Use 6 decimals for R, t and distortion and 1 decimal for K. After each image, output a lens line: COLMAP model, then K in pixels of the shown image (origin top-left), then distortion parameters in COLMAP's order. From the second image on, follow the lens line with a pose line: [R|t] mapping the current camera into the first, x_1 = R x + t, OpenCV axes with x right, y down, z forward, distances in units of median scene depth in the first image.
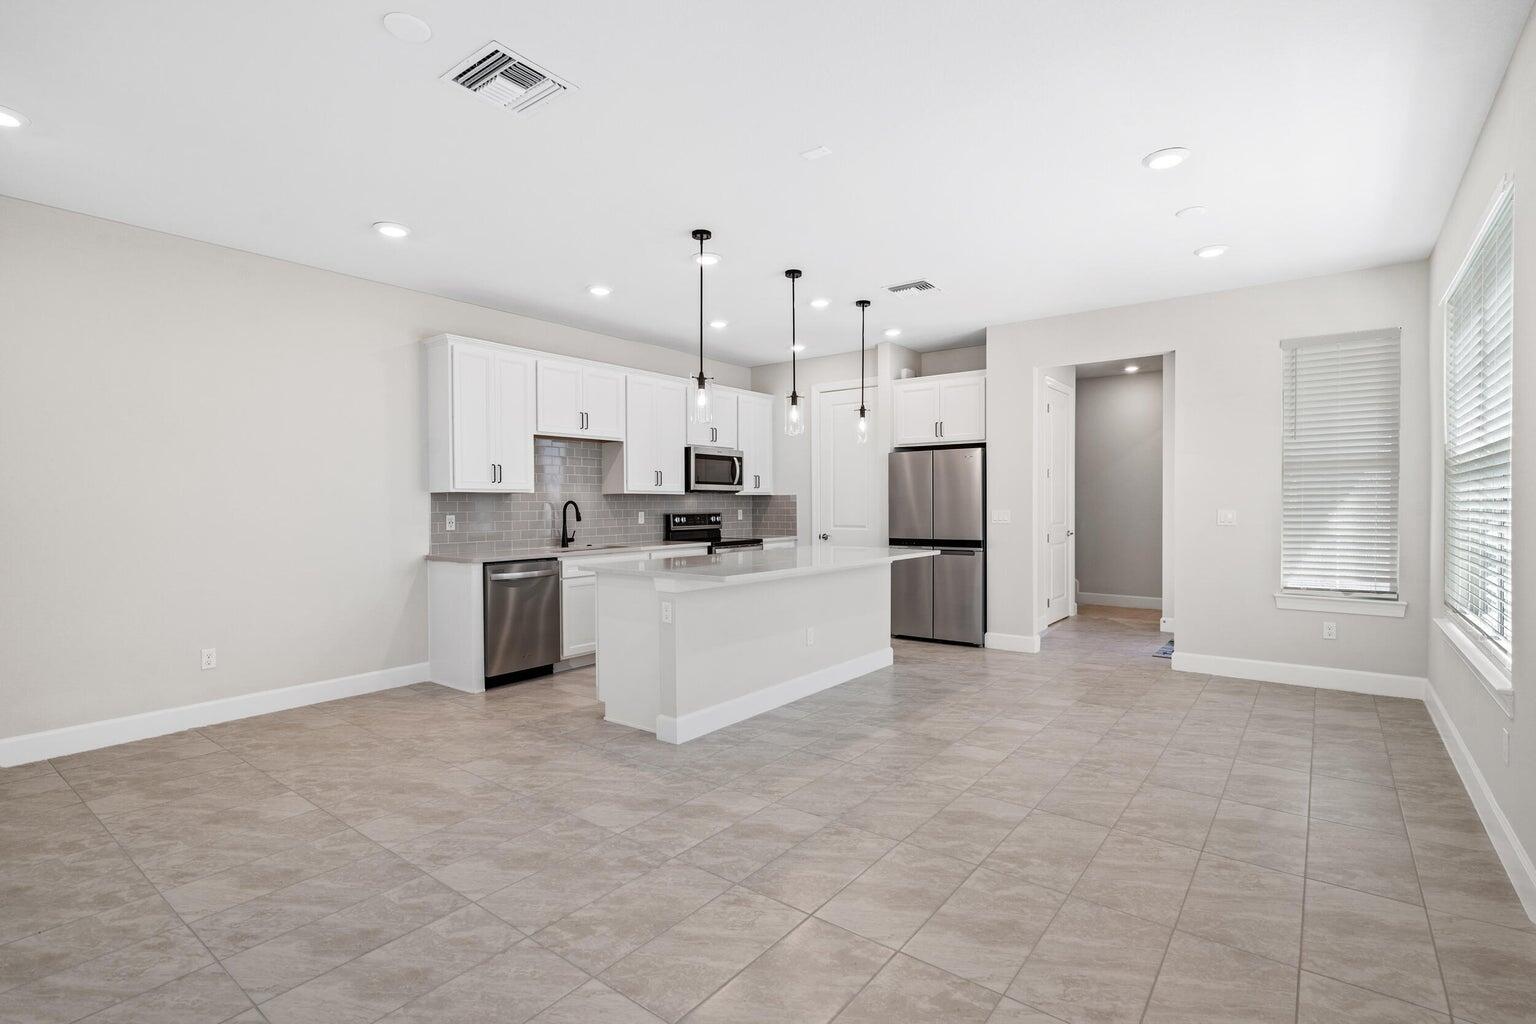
lens RADIAL K [[722.3, 0, 753.7], [0, 722.3, 522.3], [0, 0, 1]] dist [0.002485, 0.001087]
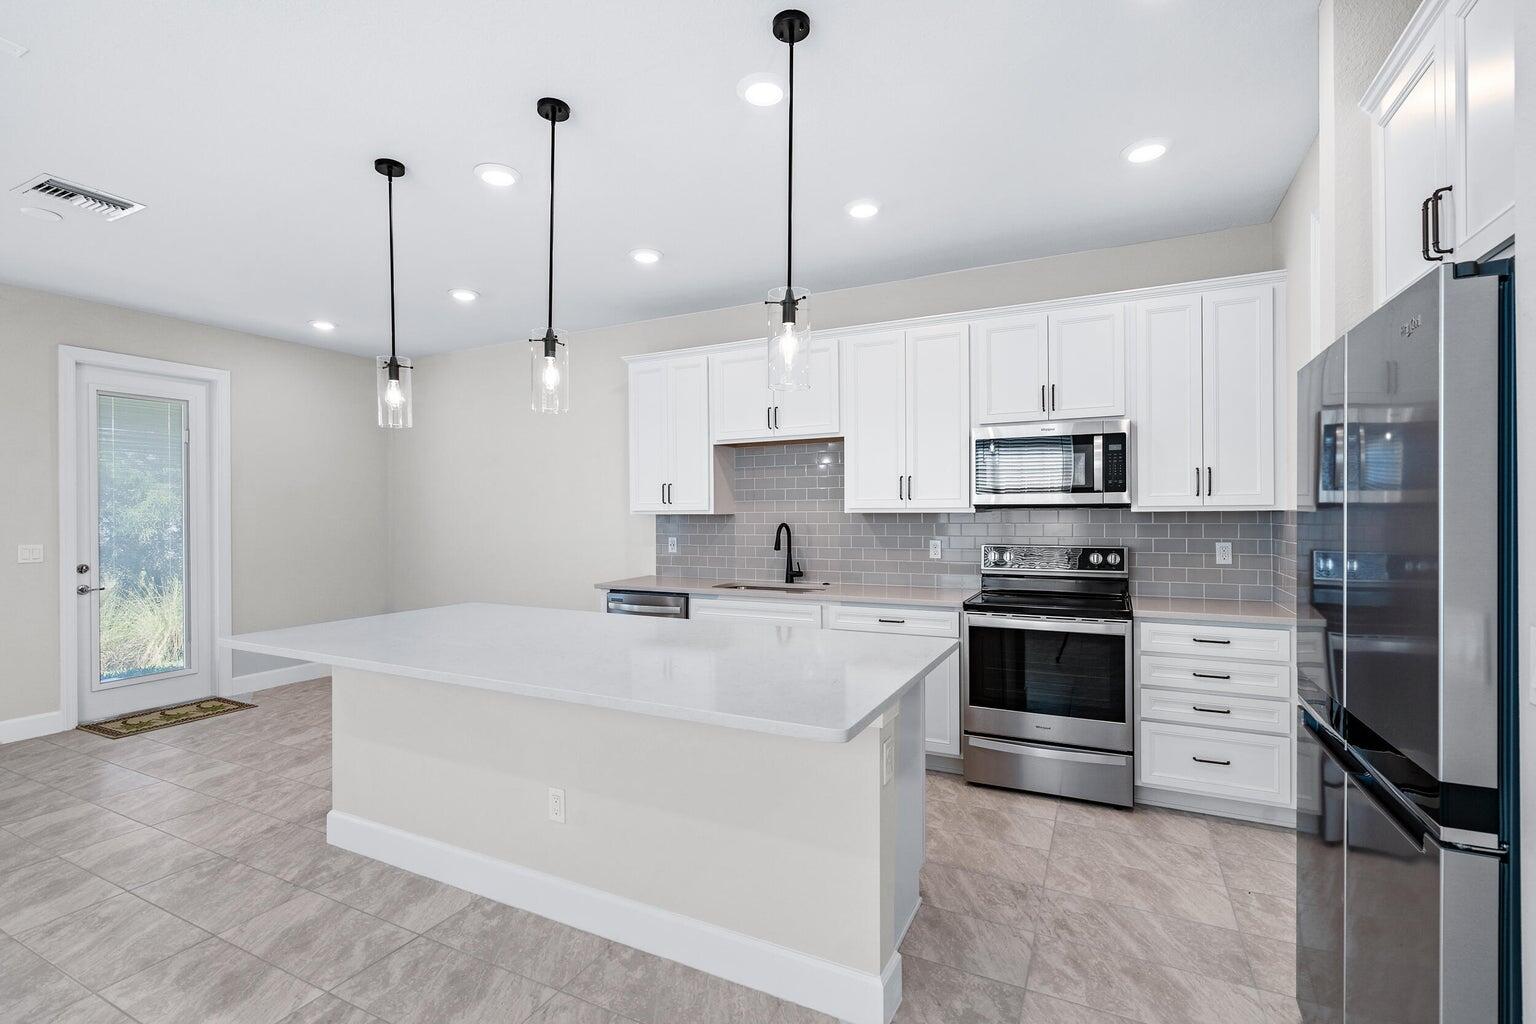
lens RADIAL K [[693.9, 0, 761.4], [0, 693.9, 512.1], [0, 0, 1]] dist [0.000954, 0.000214]
pose [[0.200809, -0.000205, -0.979630, 0.657204], [-0.021215, 0.999765, -0.004558, -0.053129], [0.979401, 0.021698, 0.200758, 1.174193]]
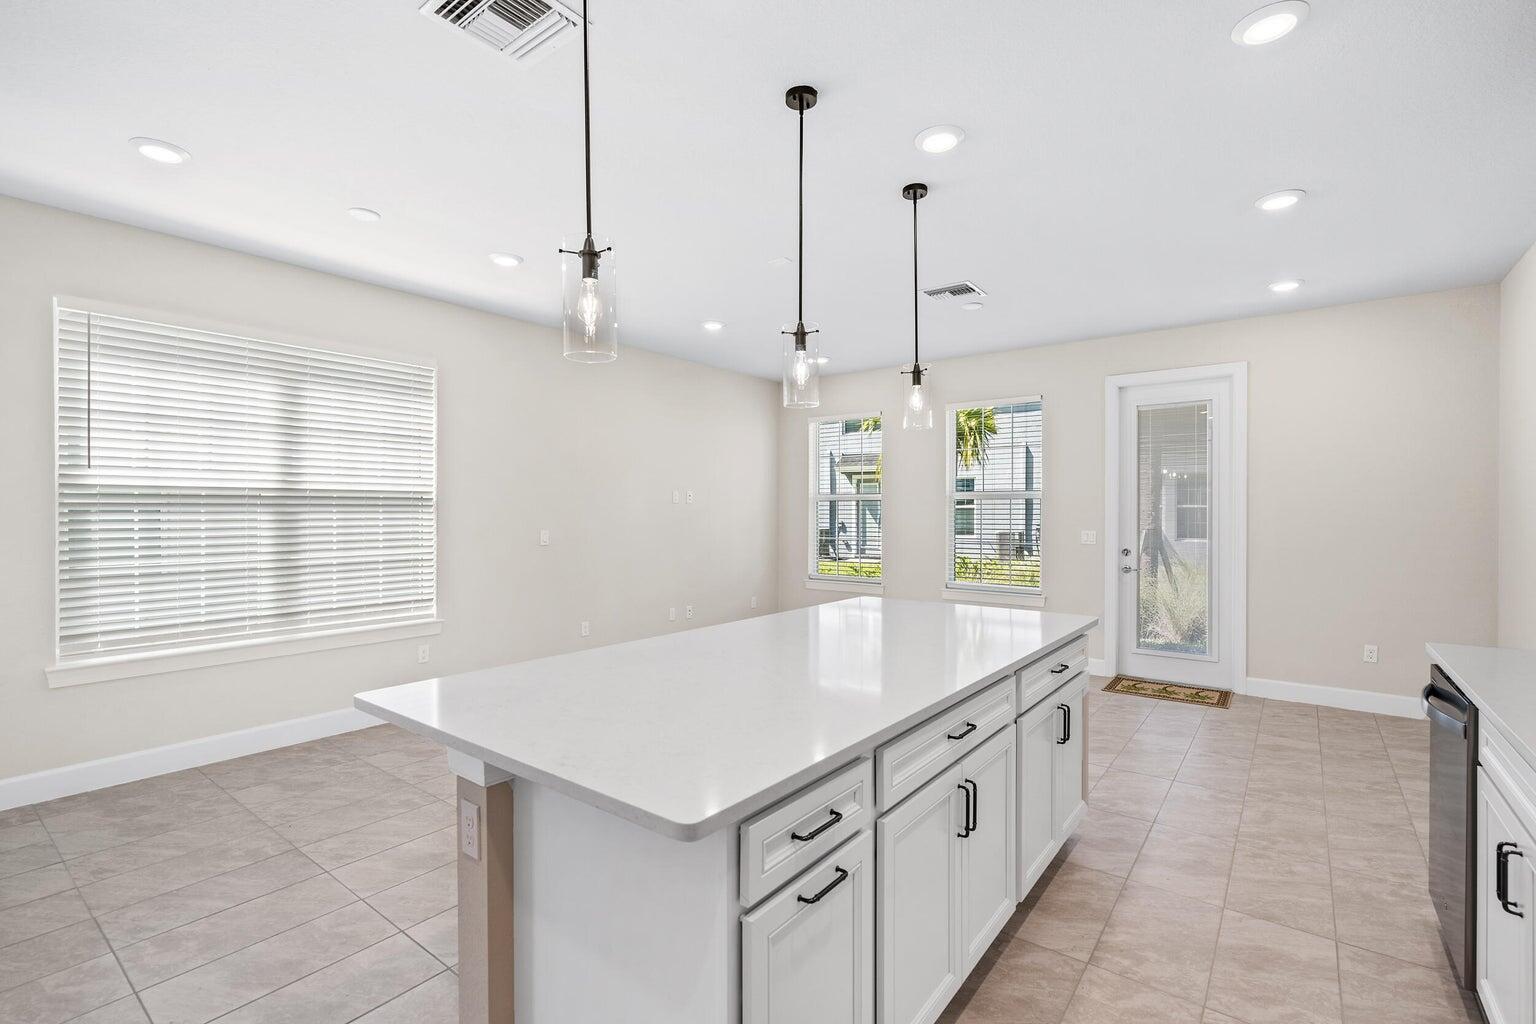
lens RADIAL K [[693.9, 0, 766.3], [0, 693.9, 508.4], [0, 0, 1]] dist [0.000954, 0.000214]
pose [[-0.999898, 0.001296, -0.014247, 0.088778], [0.000932, 0.999674, 0.025512, -0.066877], [0.014275, 0.025497, -0.999573, 1.692321]]
